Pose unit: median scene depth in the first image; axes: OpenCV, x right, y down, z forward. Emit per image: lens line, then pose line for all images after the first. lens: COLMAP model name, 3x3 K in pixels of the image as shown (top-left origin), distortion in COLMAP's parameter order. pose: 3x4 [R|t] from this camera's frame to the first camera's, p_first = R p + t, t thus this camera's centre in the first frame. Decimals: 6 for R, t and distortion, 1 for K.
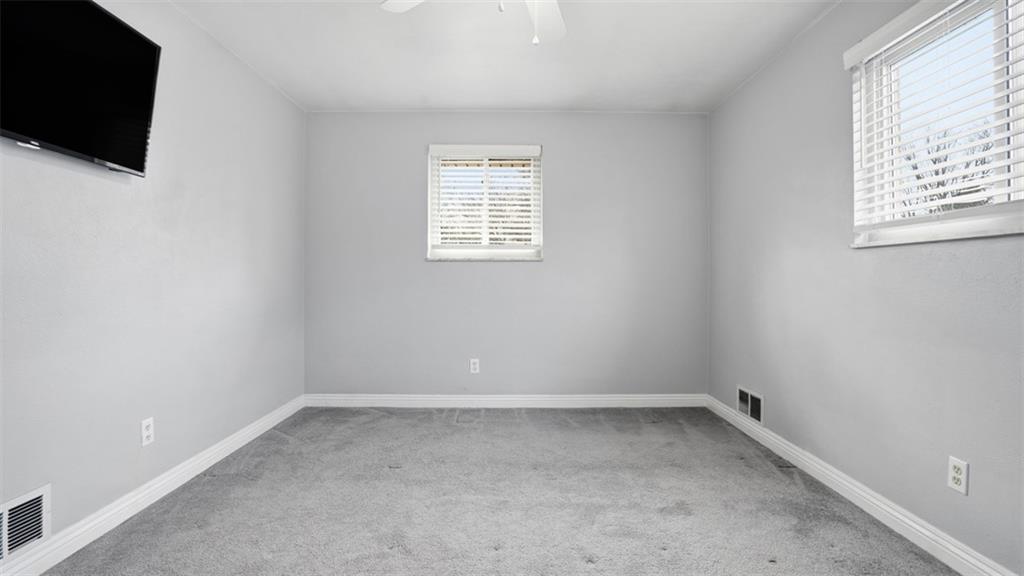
lens RADIAL K [[480.6, 0, 506.4], [0, 480.6, 280.7], [0, 0, 1]] dist [-0.051041, 0.012058]
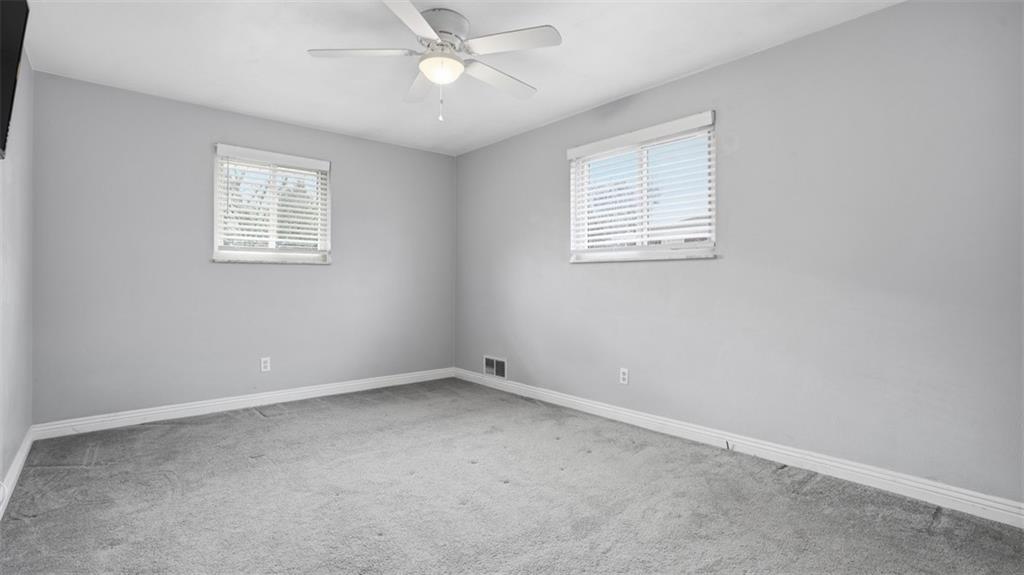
lens RADIAL K [[480.6, 0, 507.2], [0, 480.6, 284.5], [0, 0, 1]] dist [-0.051041, 0.012058]
pose [[0.759994, -0.005516, 0.649906, -0.431527], [0.002701, 0.999982, 0.005328, 0.000474], [-0.649924, -0.002294, 0.759996, -0.149845]]
